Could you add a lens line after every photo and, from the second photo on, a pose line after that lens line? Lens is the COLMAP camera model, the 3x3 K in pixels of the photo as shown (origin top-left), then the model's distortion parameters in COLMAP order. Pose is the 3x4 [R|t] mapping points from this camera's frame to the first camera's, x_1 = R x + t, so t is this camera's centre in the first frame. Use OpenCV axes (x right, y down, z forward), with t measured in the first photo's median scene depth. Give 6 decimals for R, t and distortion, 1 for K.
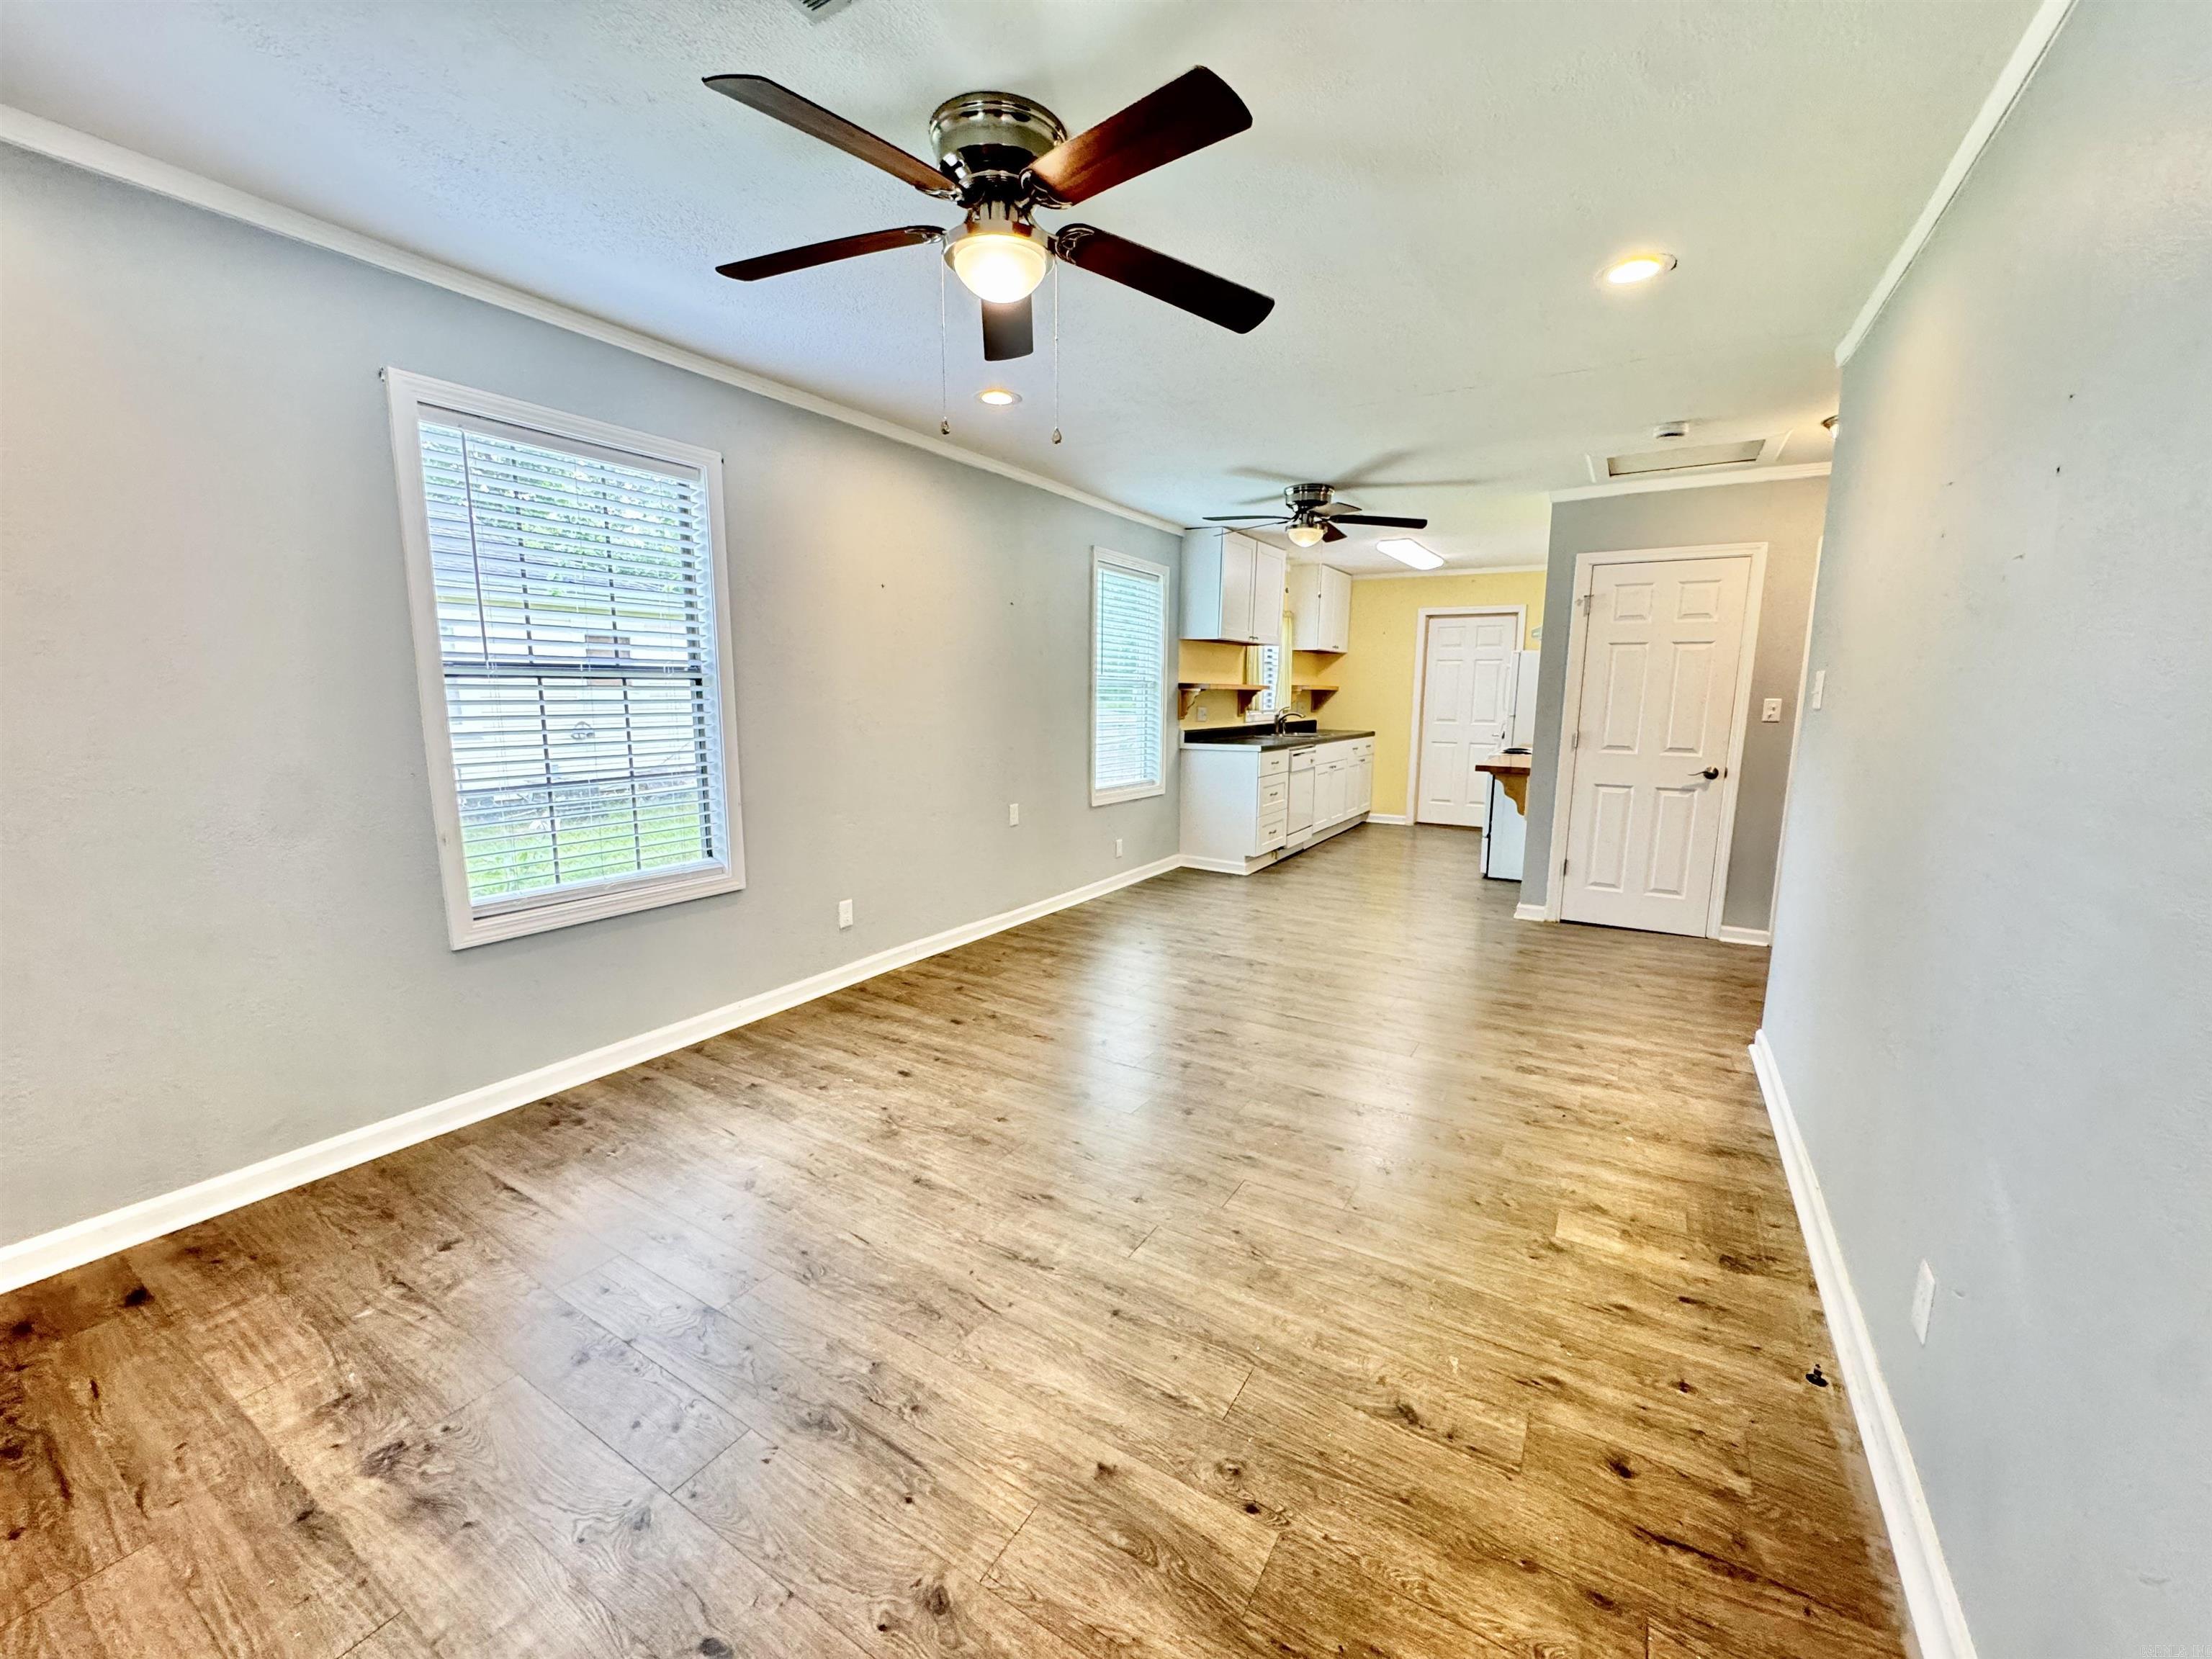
lens RADIAL K [[880.9, 0, 1101.4], [0, 880.9, 824.4], [0, 0, 1]] dist [-0.002399, -0.000916]
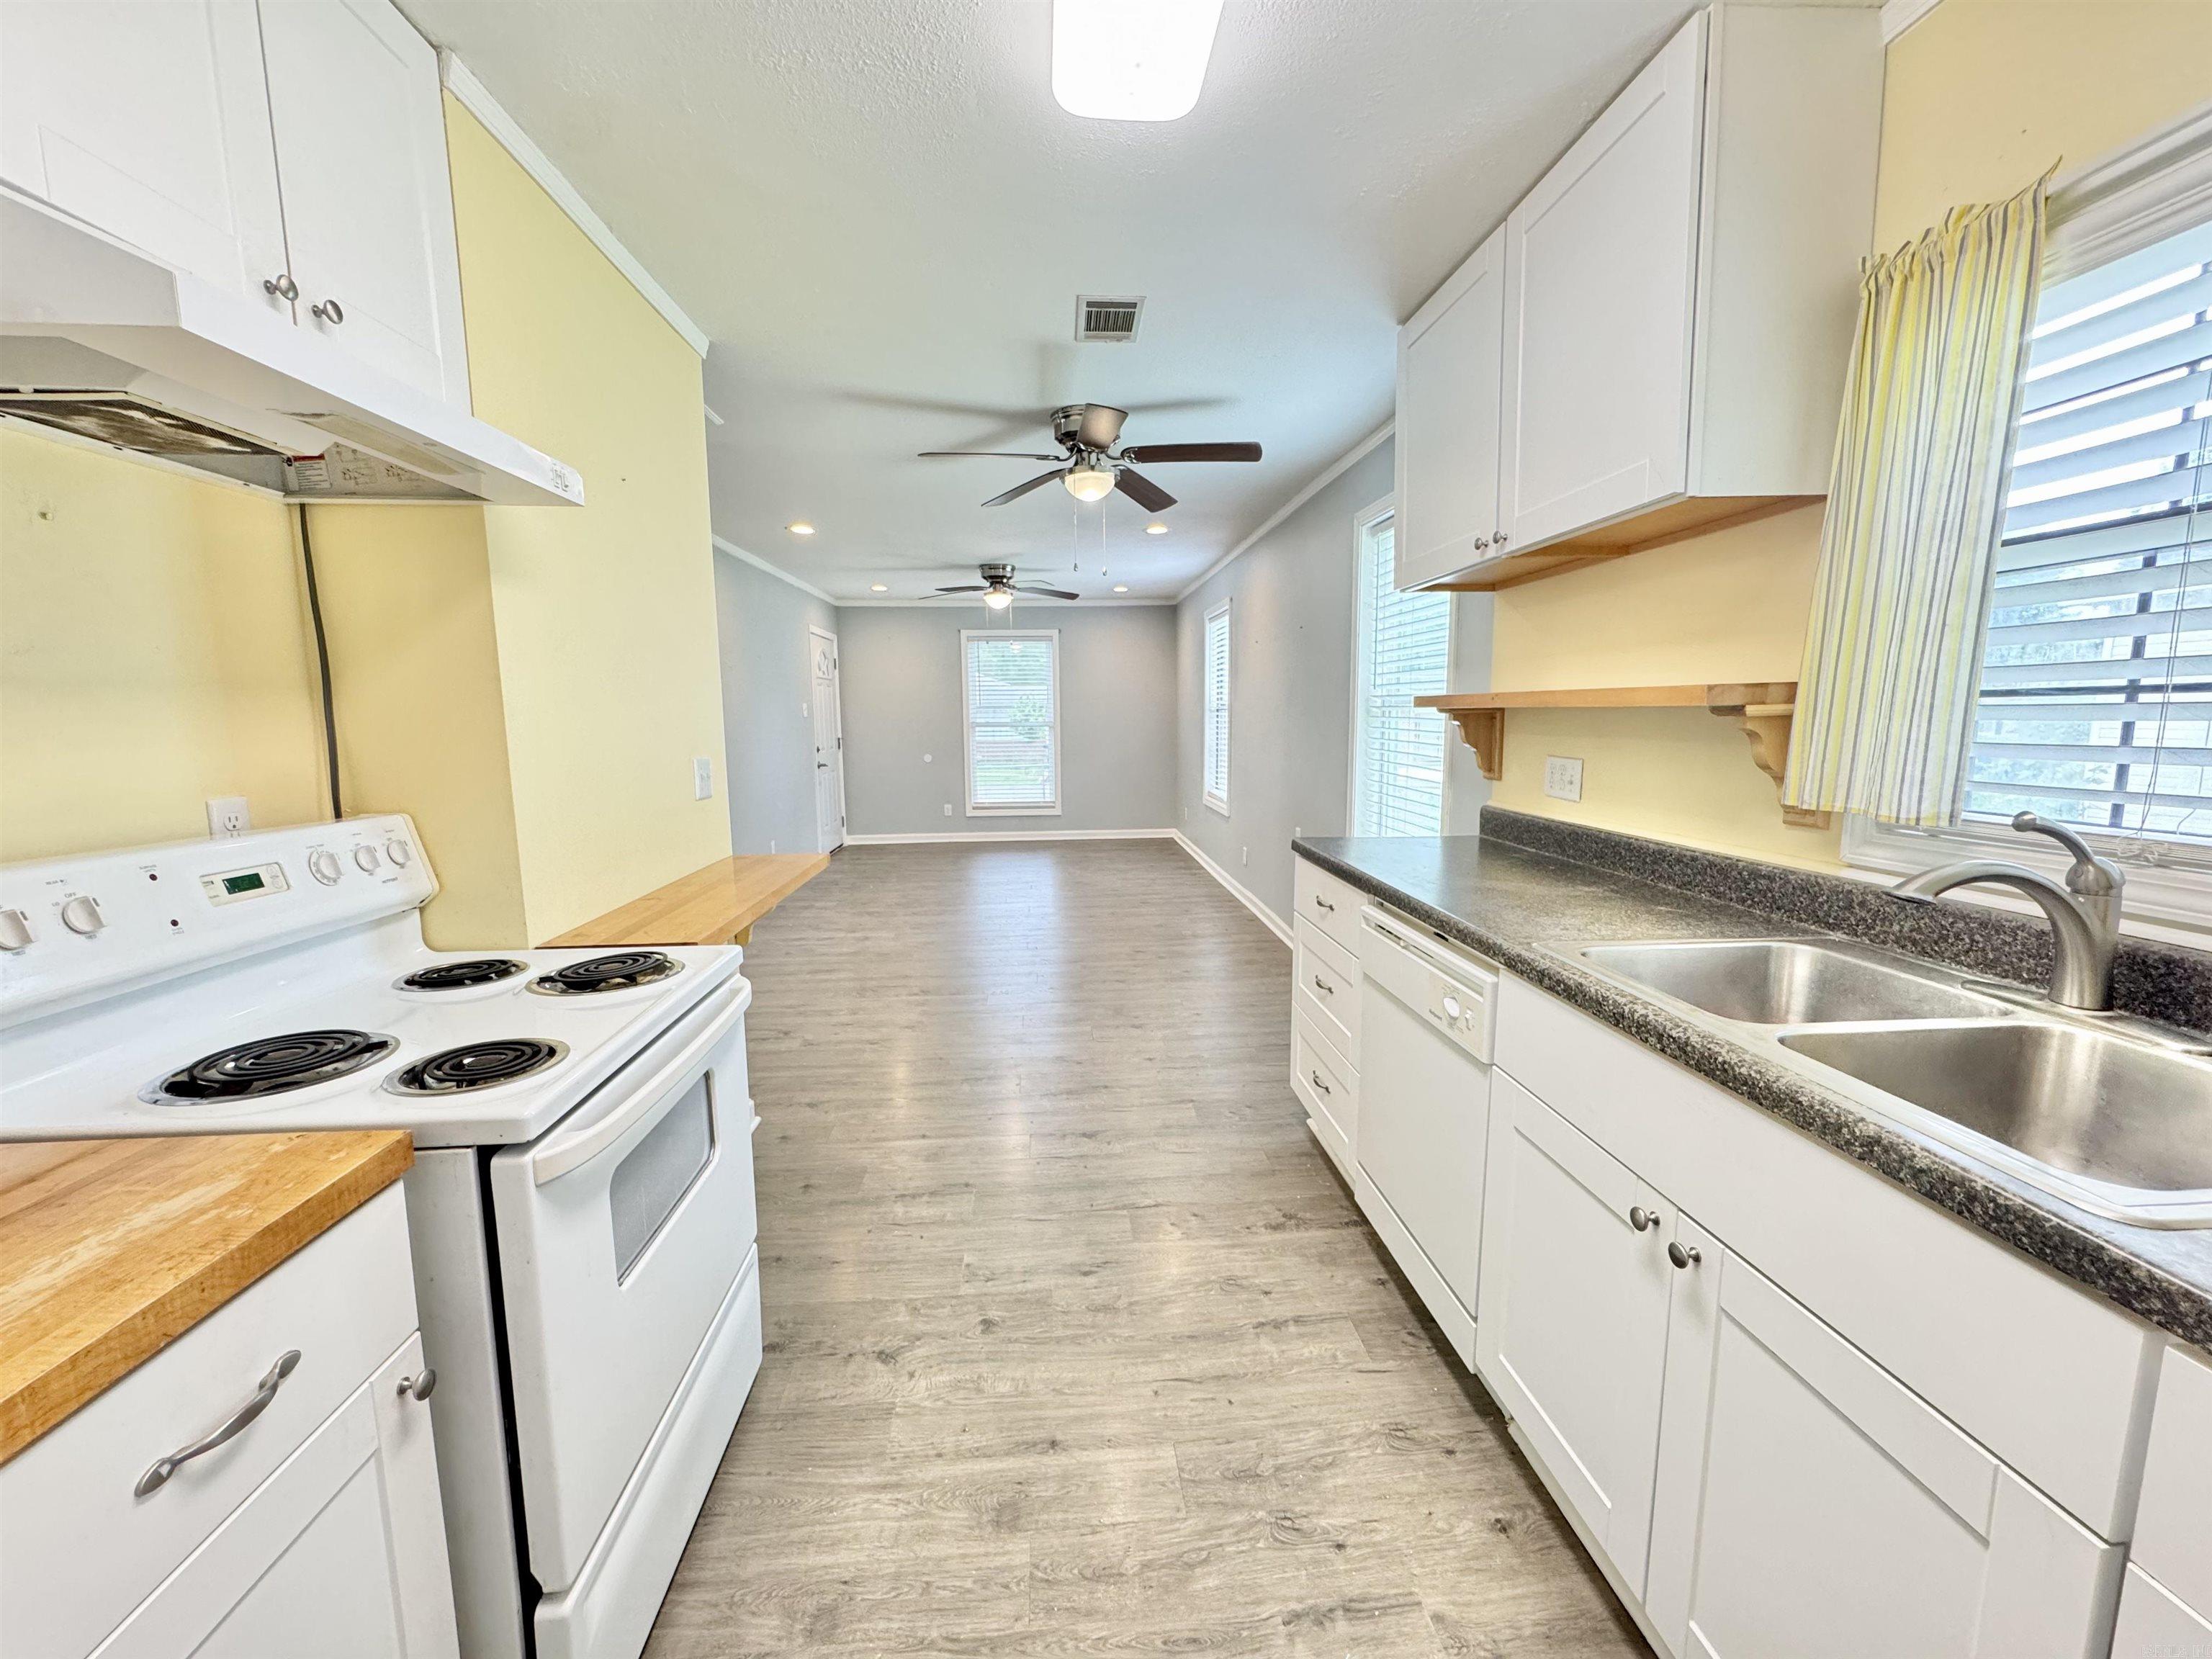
lens RADIAL K [[880.9, 0, 1105.2], [0, 880.9, 822.1], [0, 0, 1]] dist [-0.002399, -0.000916]
pose [[-0.811291, 0.073078, -0.580057, 1.013371], [-0.083032, 0.967698, 0.238046, -0.384561], [0.578716, 0.241288, -0.779017, 2.557434]]
